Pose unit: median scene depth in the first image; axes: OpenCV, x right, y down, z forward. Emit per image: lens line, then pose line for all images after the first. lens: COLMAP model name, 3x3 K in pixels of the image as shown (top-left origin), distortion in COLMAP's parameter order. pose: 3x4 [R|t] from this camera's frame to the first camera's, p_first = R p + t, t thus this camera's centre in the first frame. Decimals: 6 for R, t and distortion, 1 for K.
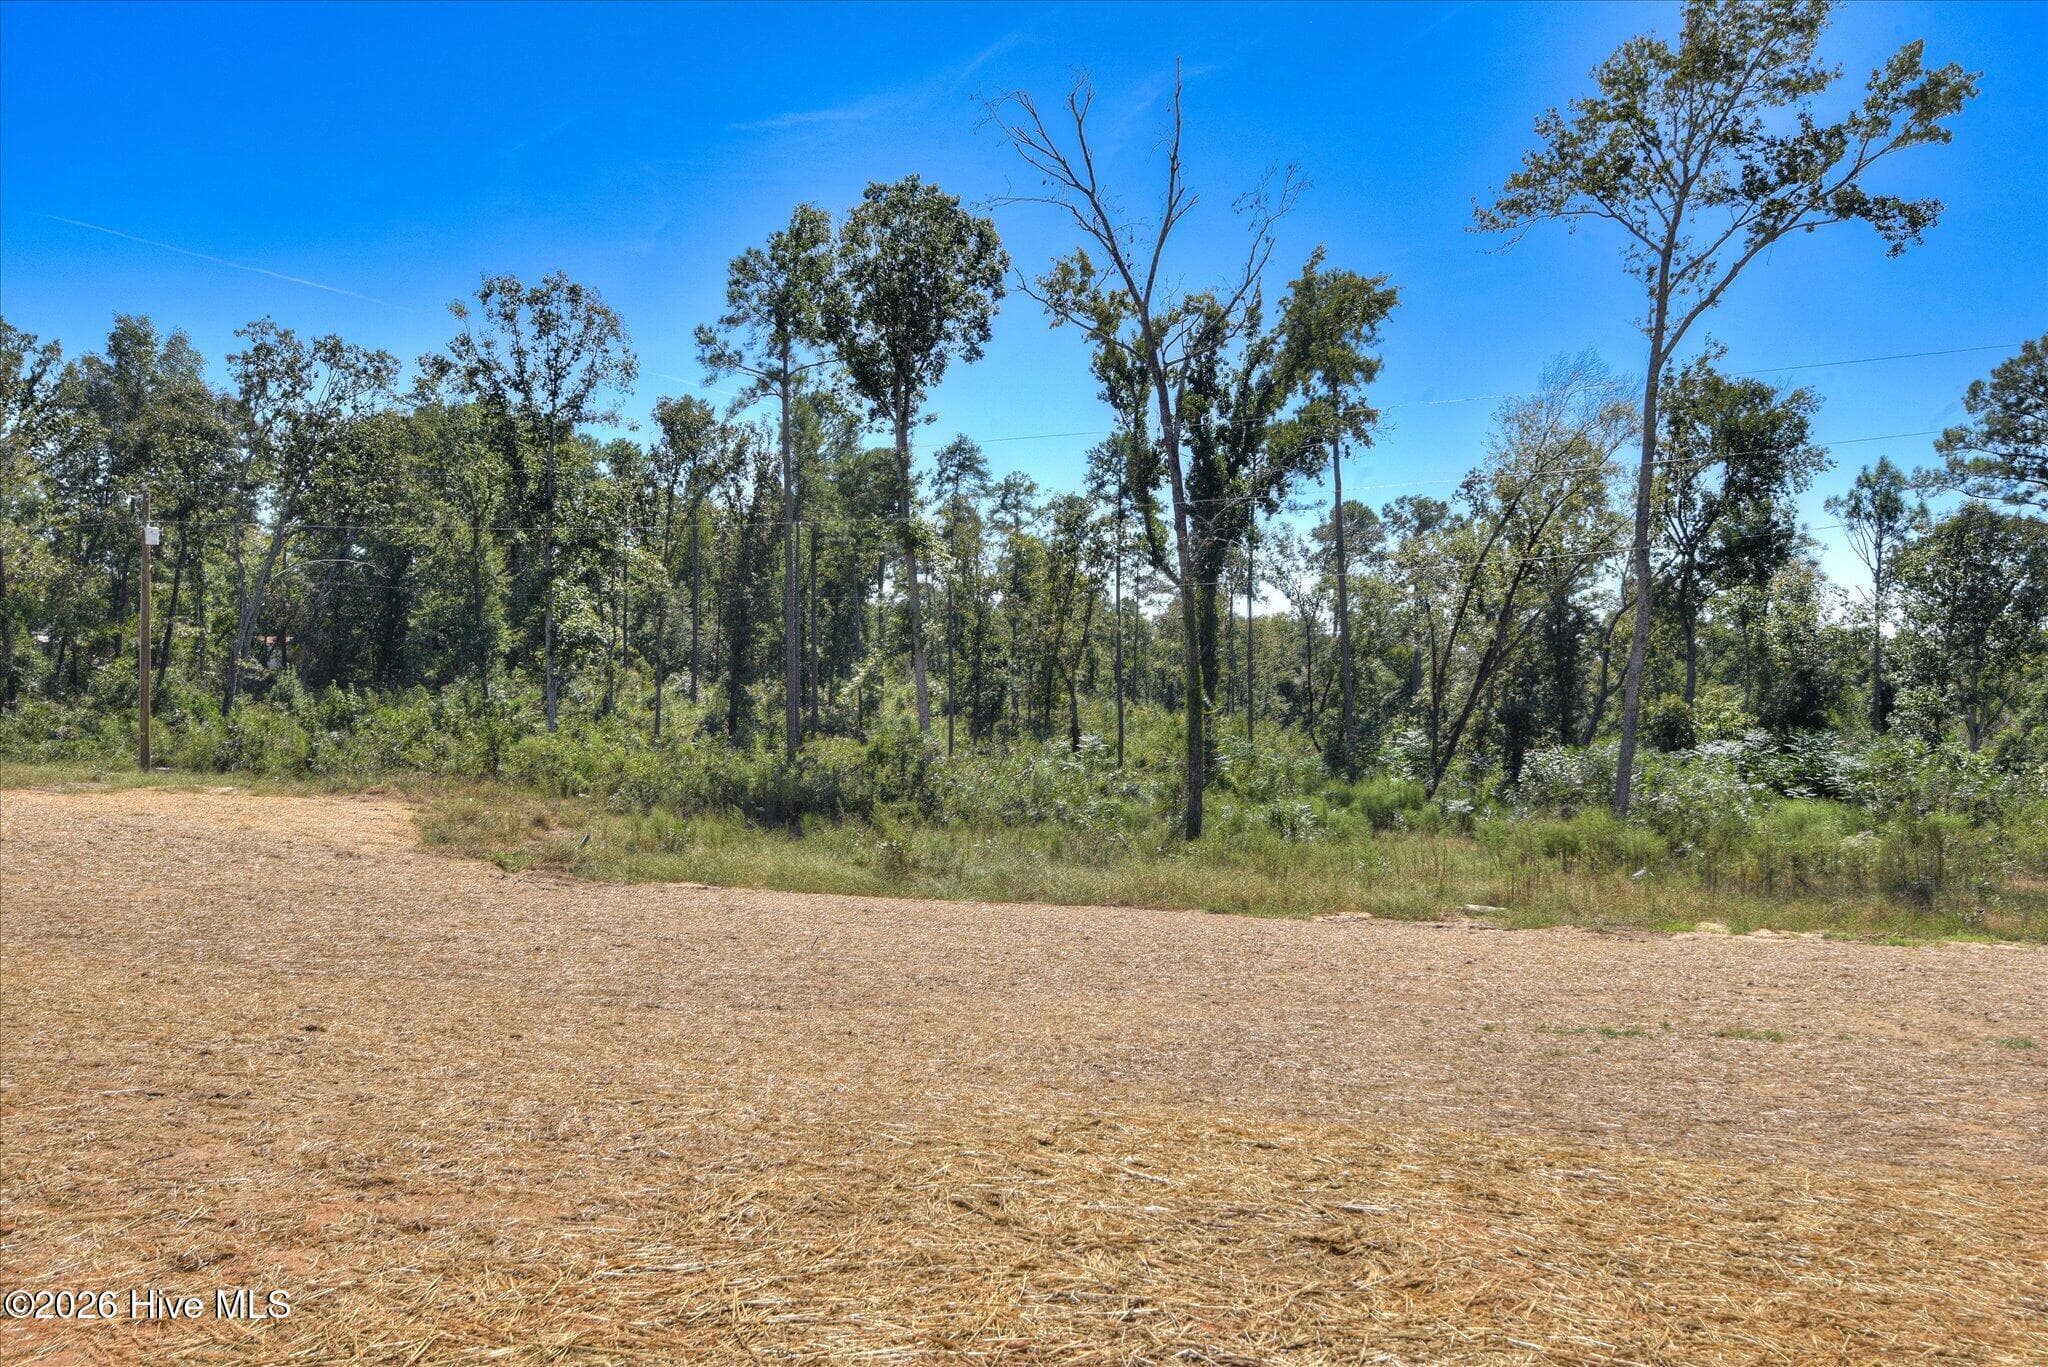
lens RADIAL K [[1587.2, 0, 1017.9], [0, 1587.2, 672.0], [0, 0, 1]] dist [0.006486, -0.001629]
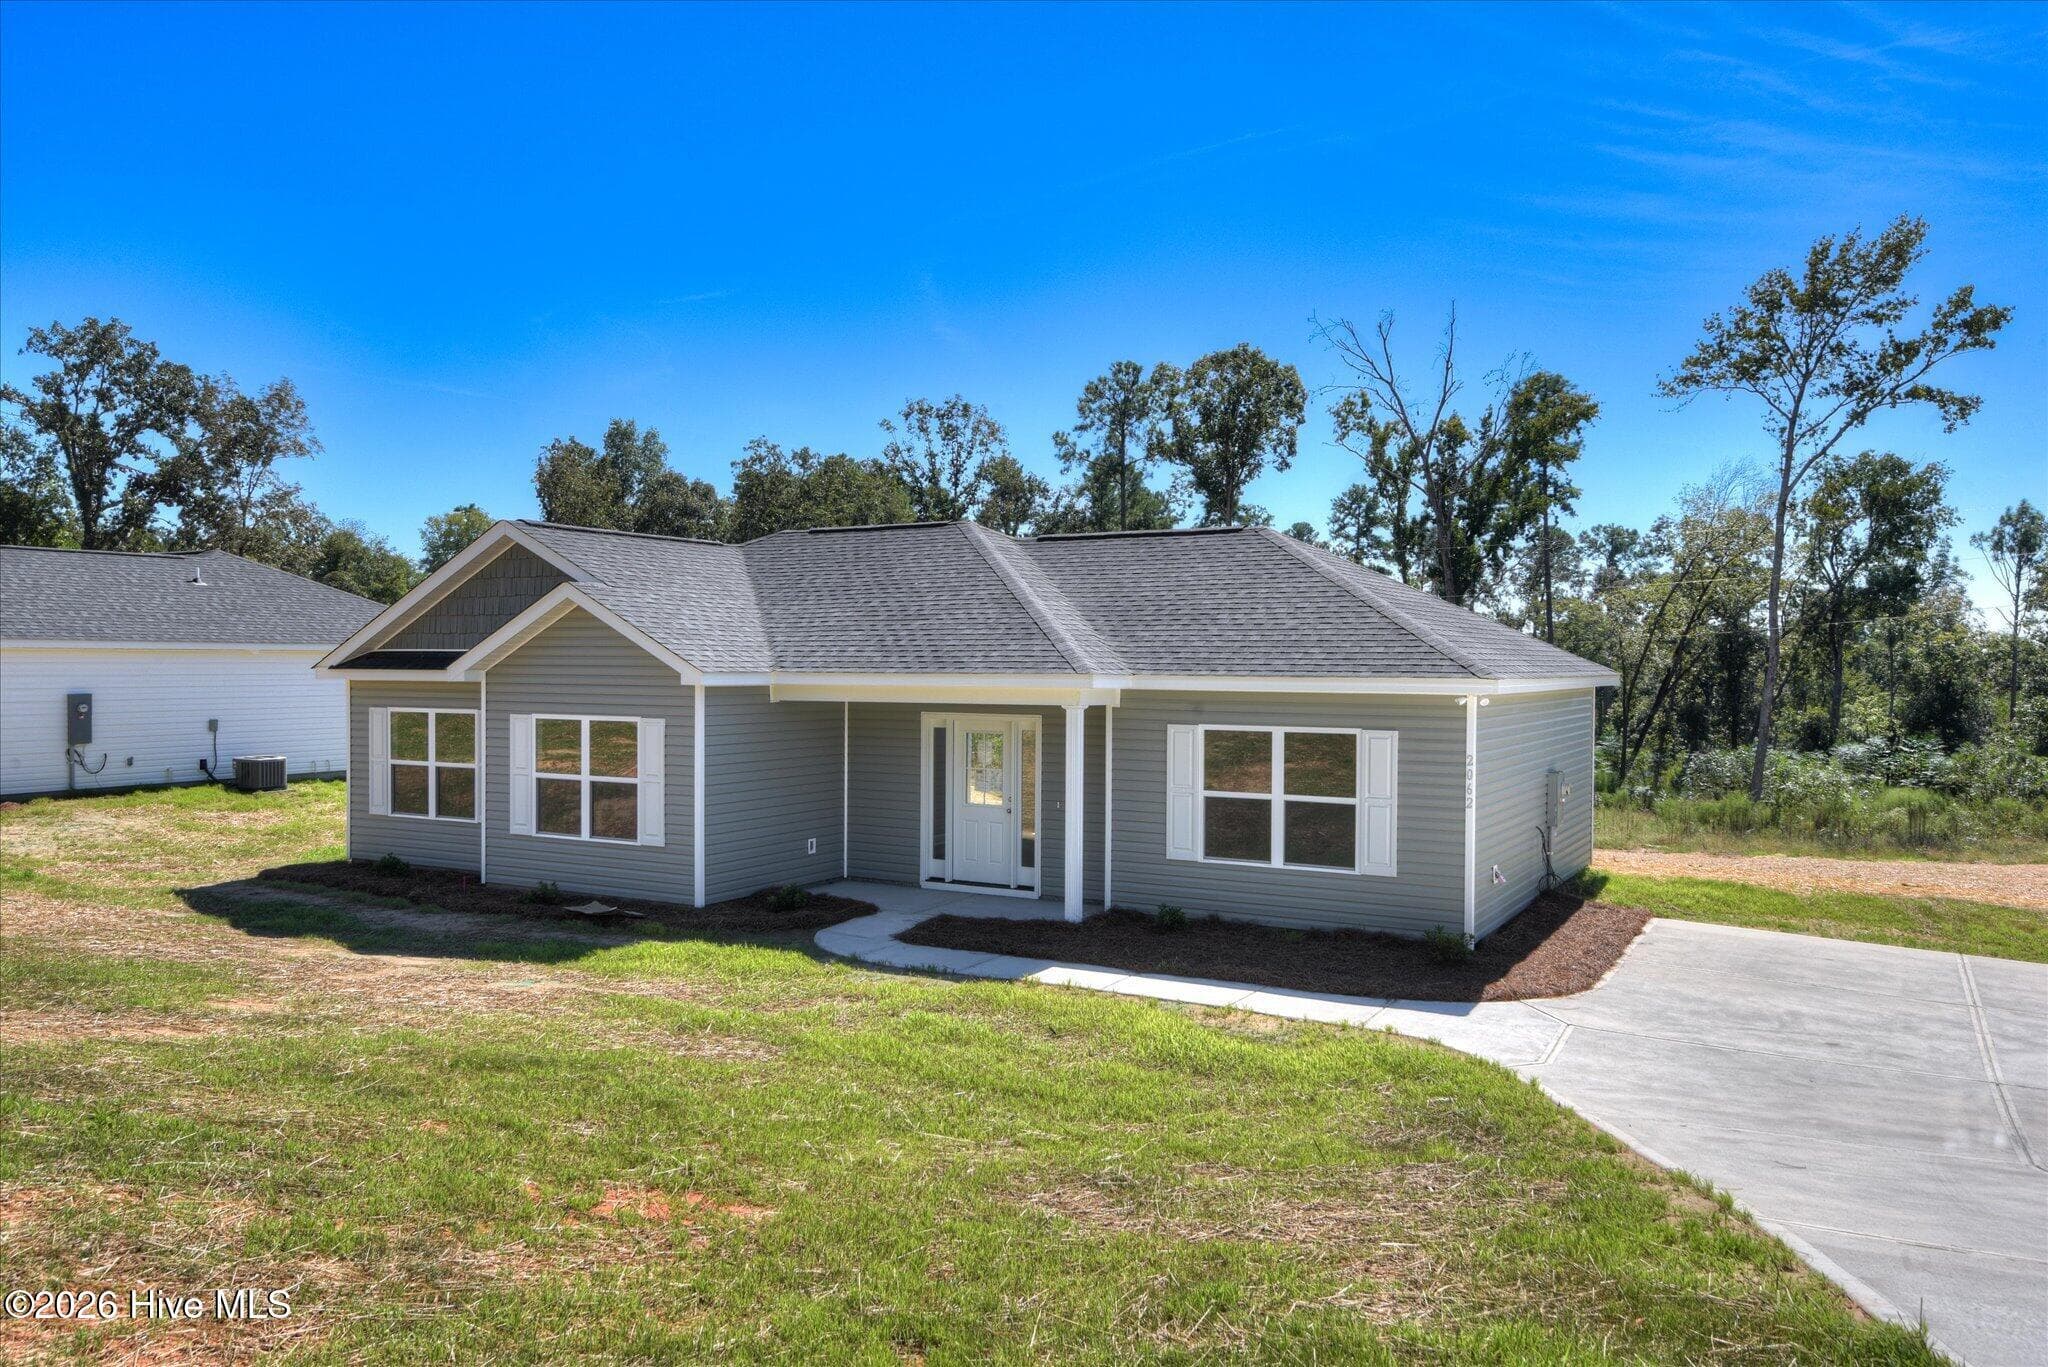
lens RADIAL K [[1579.2, 0, 1001.6], [0, 1579.2, 688.1], [0, 0, 1]] dist [0.046751, -0.004022]
pose [[0.993204, -0.001053, -0.116380, -0.108730], [0.003819, 0.999715, 0.023547, -0.036095], [0.116322, -0.023831, 0.992926, -0.409269]]
